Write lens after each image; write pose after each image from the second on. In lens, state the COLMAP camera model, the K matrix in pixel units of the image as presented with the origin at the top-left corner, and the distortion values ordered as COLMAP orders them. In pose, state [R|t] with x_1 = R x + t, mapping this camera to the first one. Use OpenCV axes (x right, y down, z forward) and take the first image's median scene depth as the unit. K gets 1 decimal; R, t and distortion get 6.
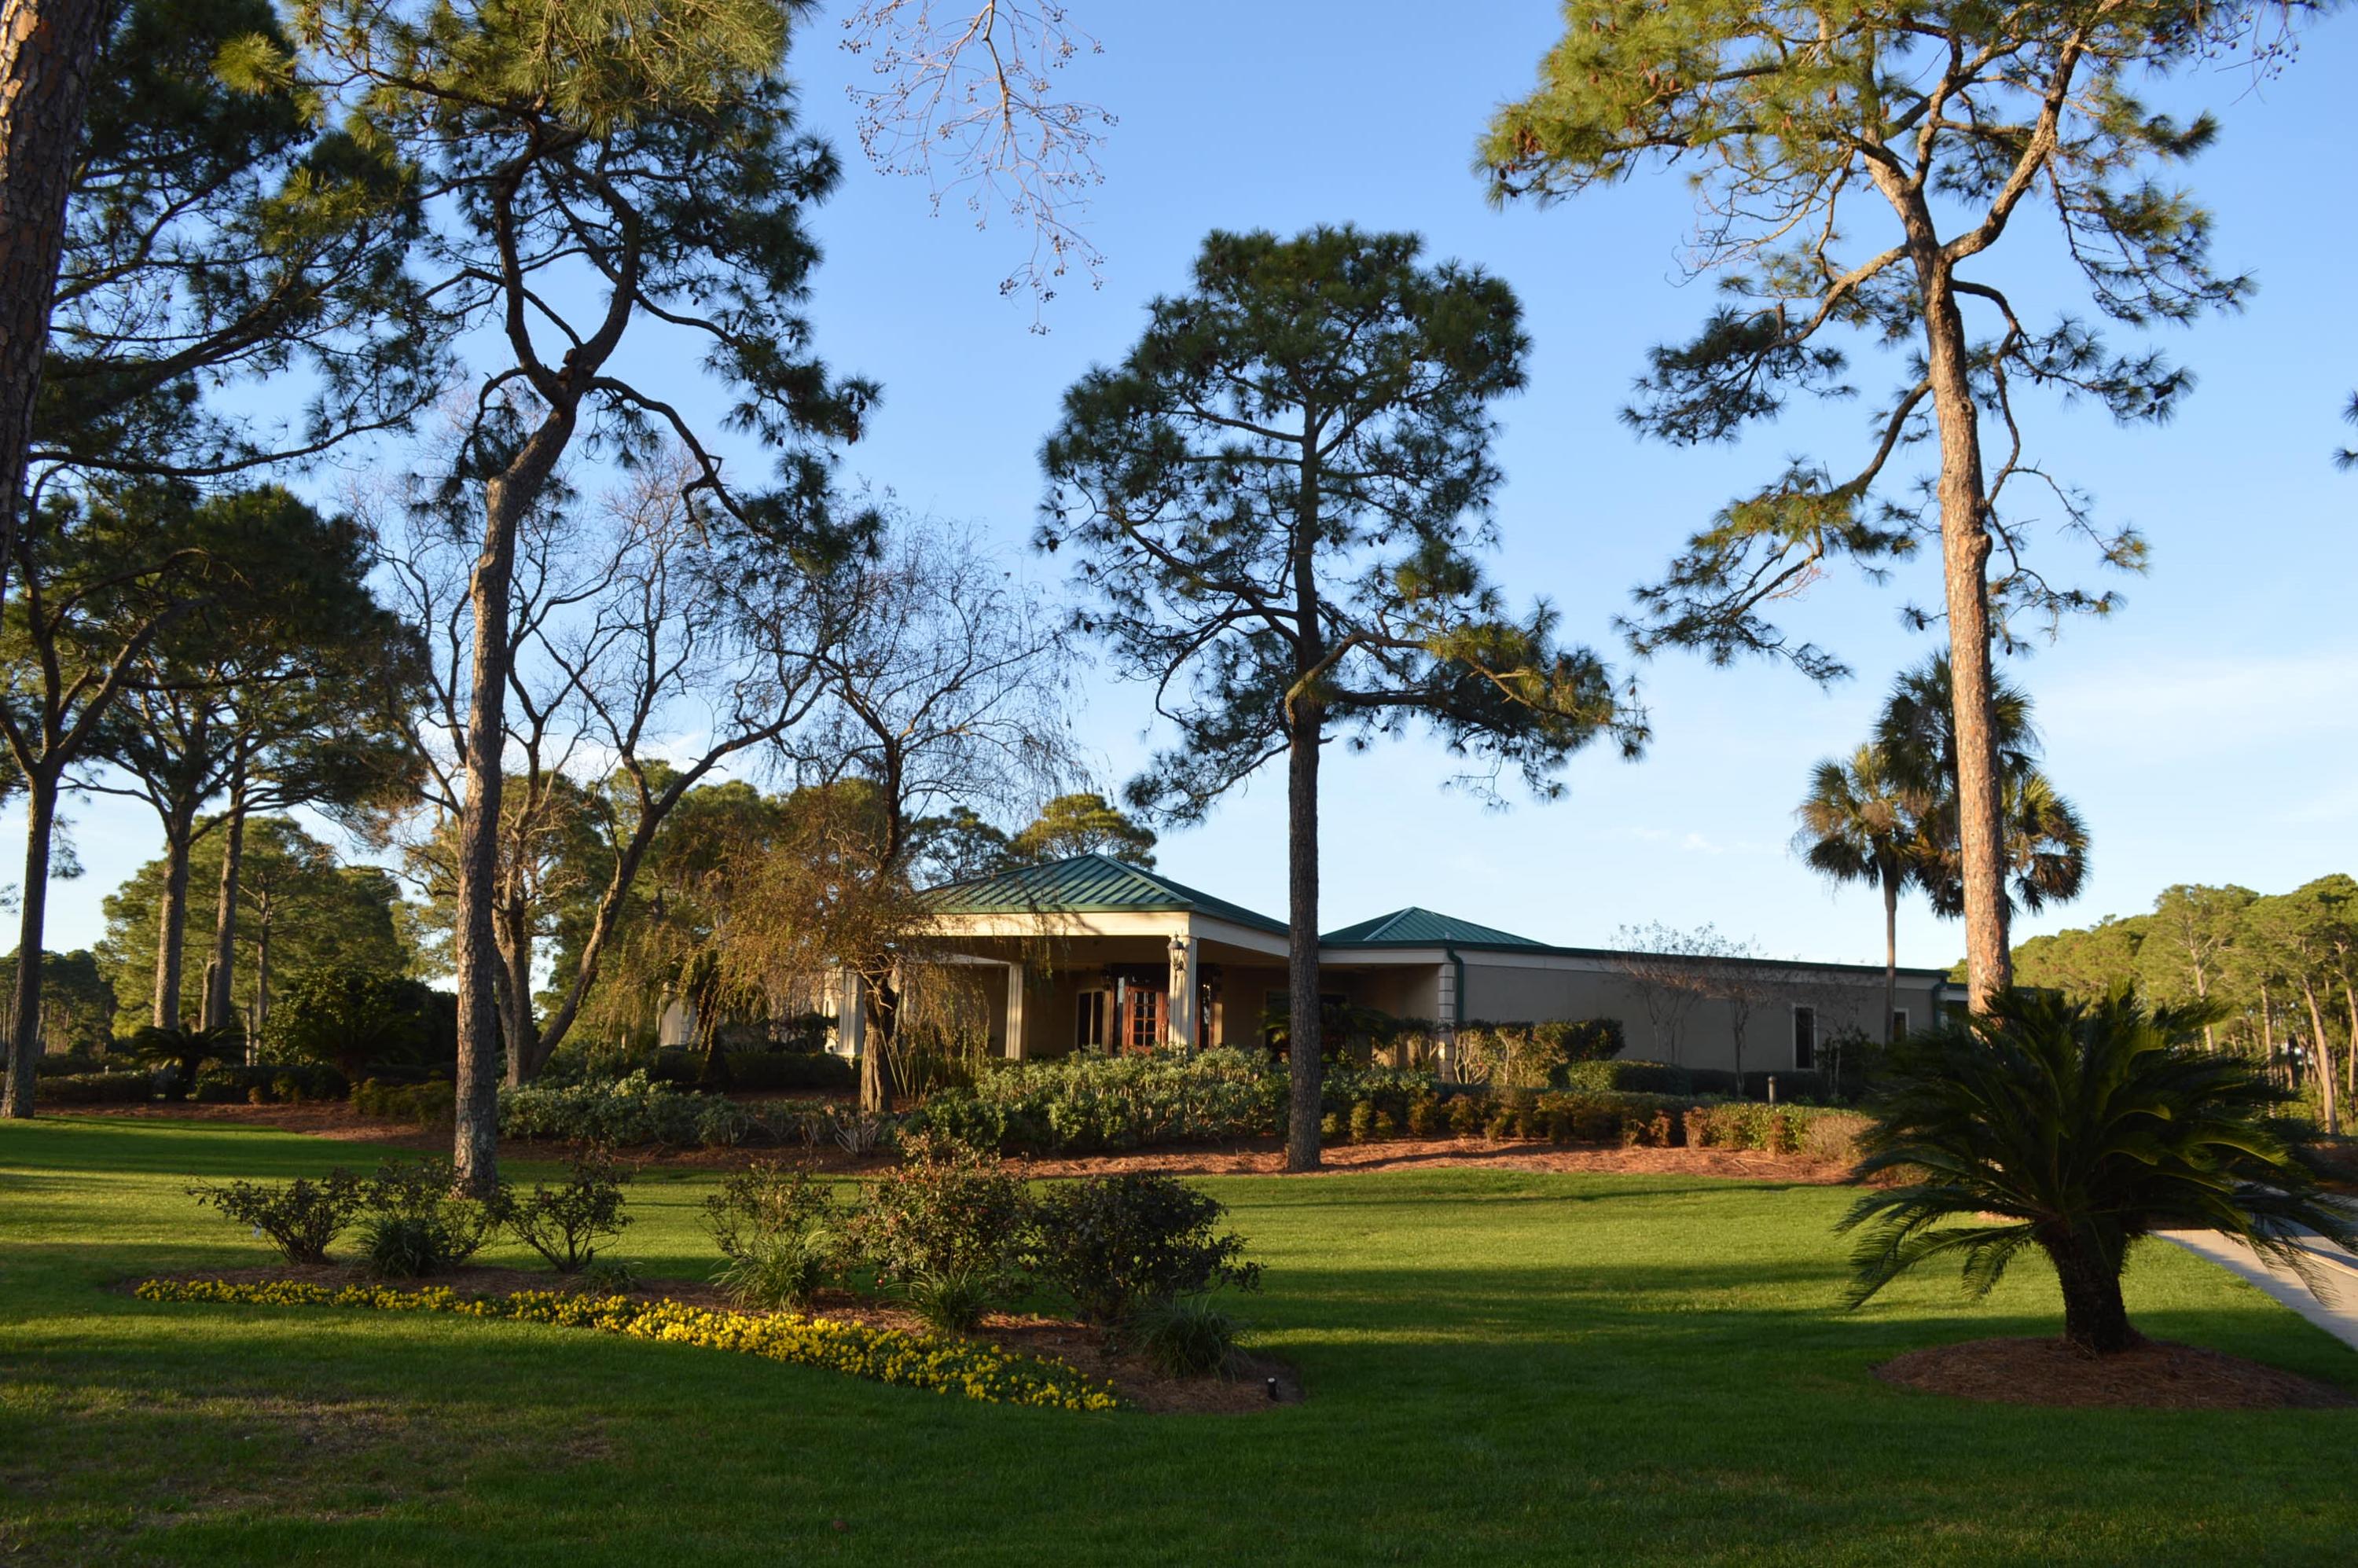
lens RADIAL K [[1891.0, 0, 1188.3], [0, 1891.0, 785.6], [0, 0, 1]] dist [-0.087704, 0.016212]
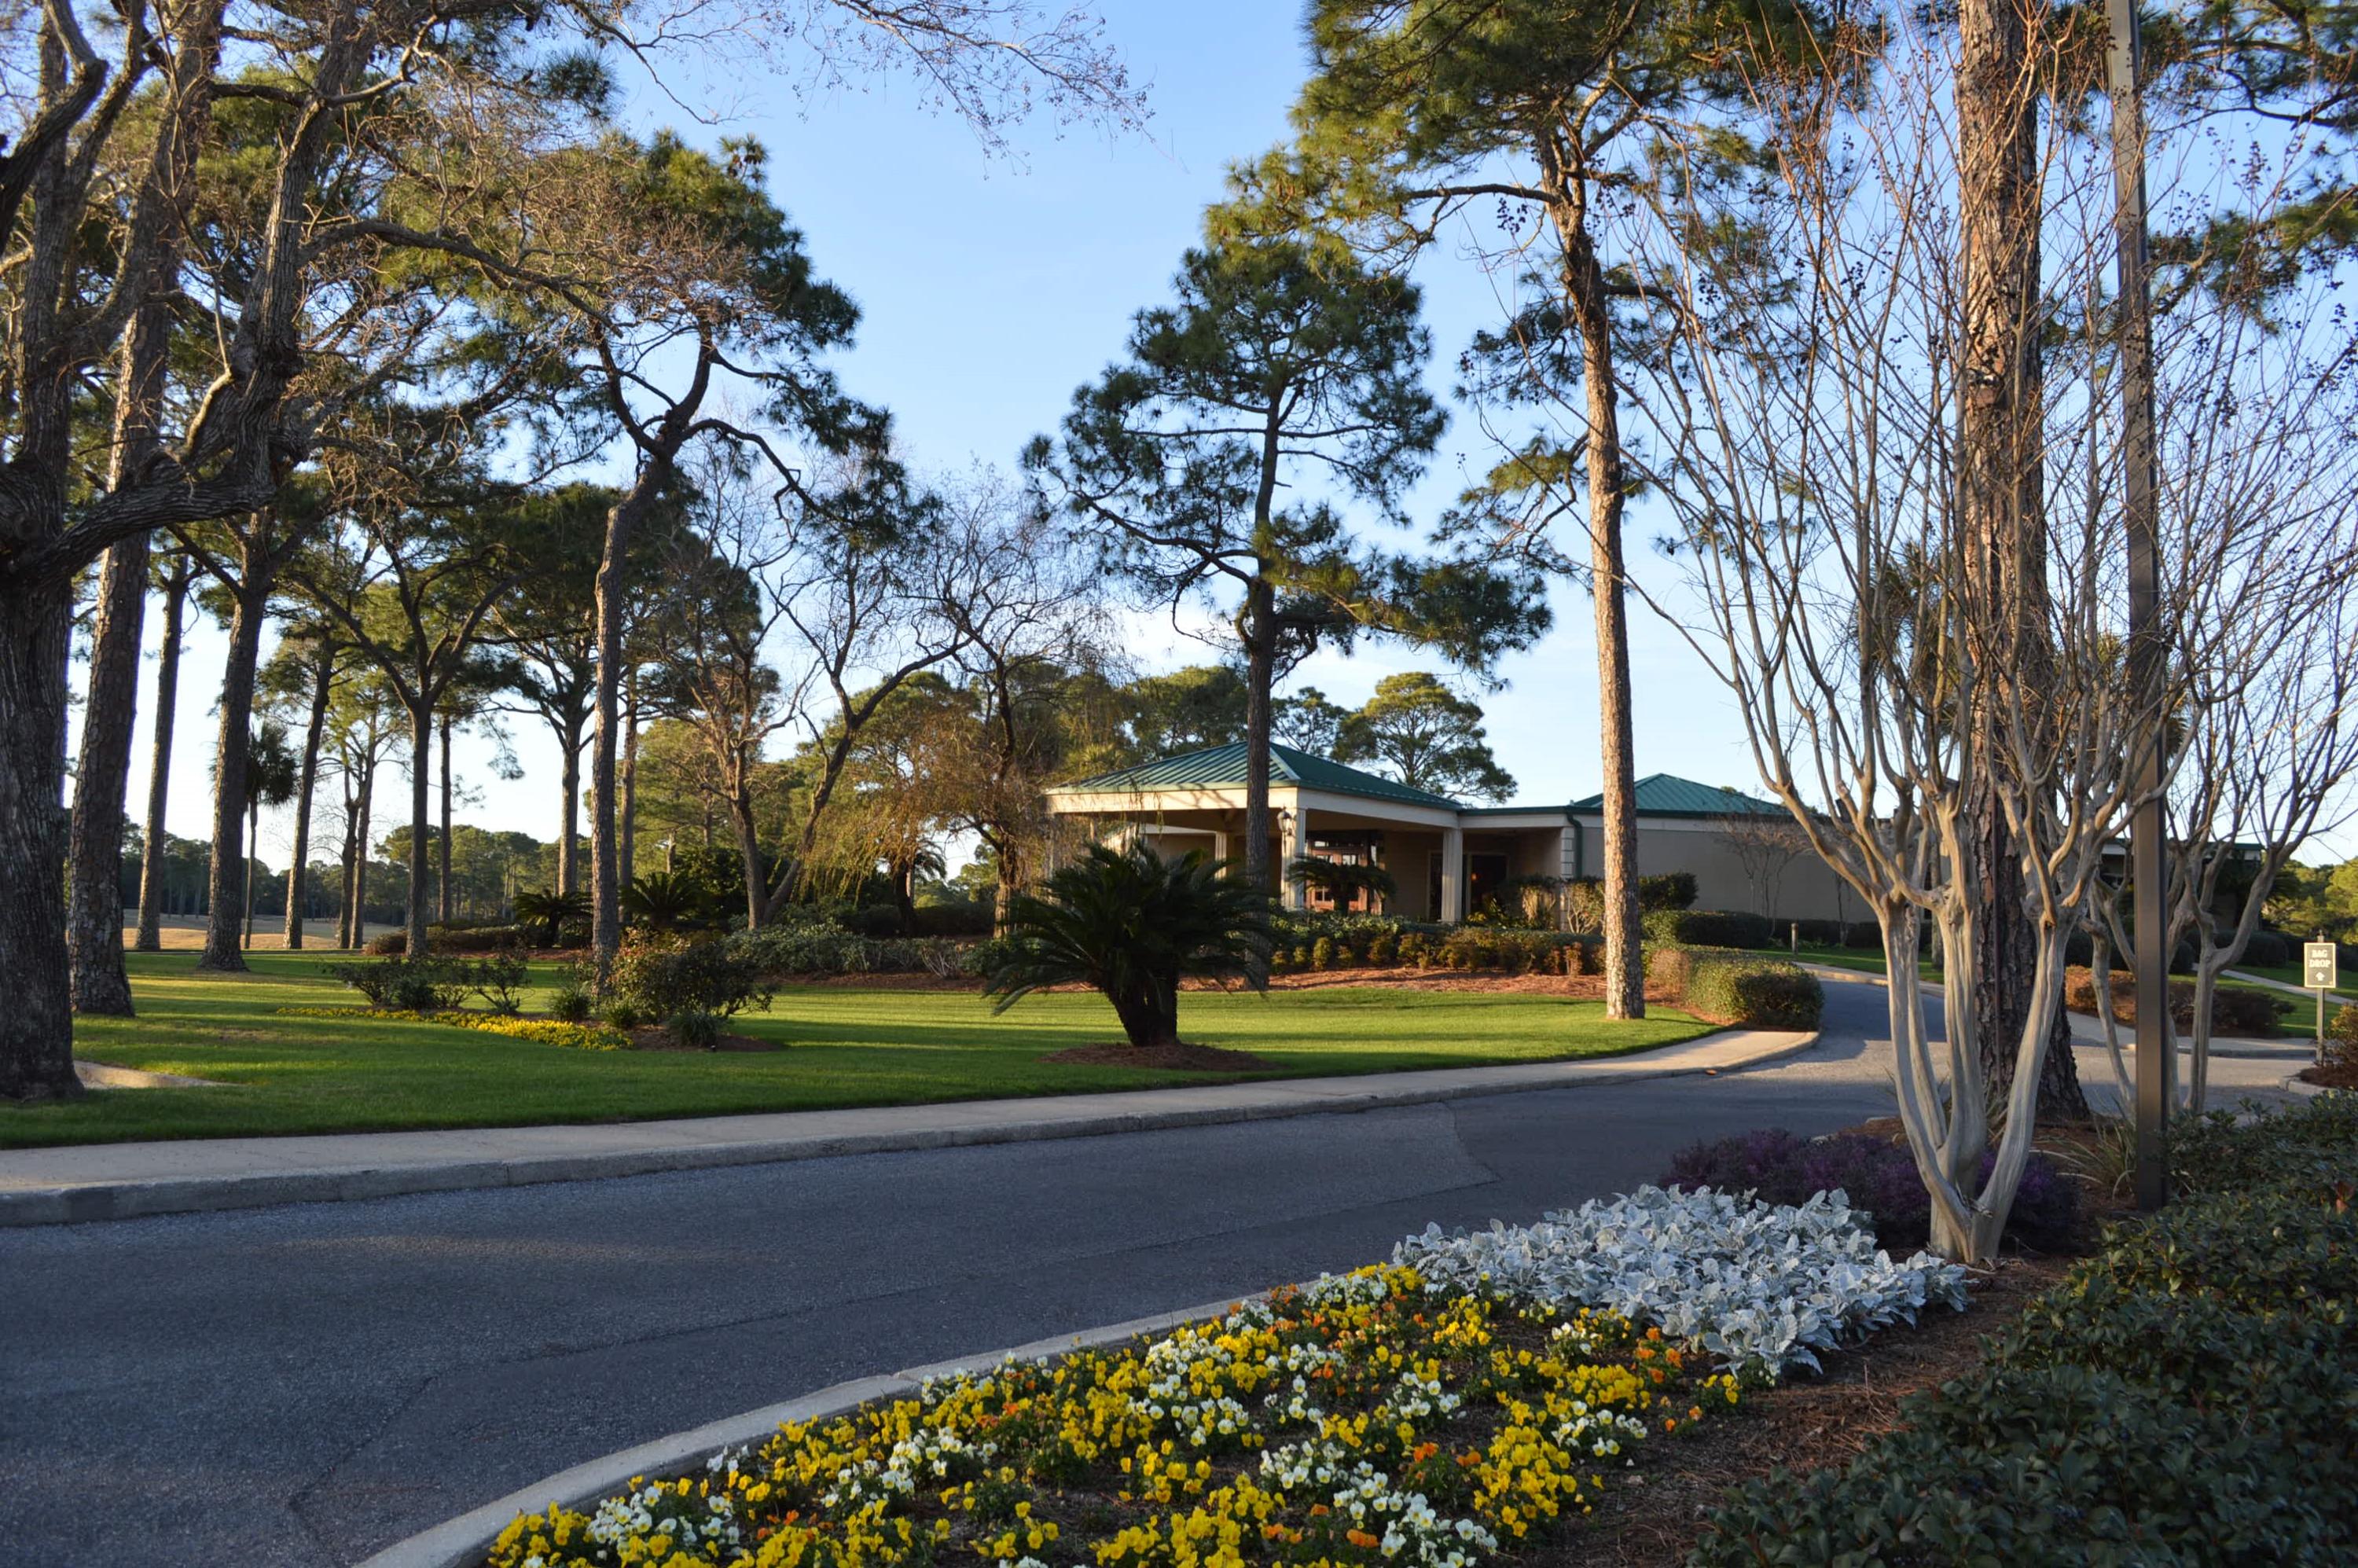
lens RADIAL K [[1891.0, 0, 1170.4], [0, 1891.0, 792.0], [0, 0, 1]] dist [-0.087704, 0.016212]
pose [[0.965861, -0.020573, -0.258241, 0.319685], [0.039224, 0.996963, 0.067279, -0.019279], [0.256073, -0.075111, 0.963735, -0.239347]]
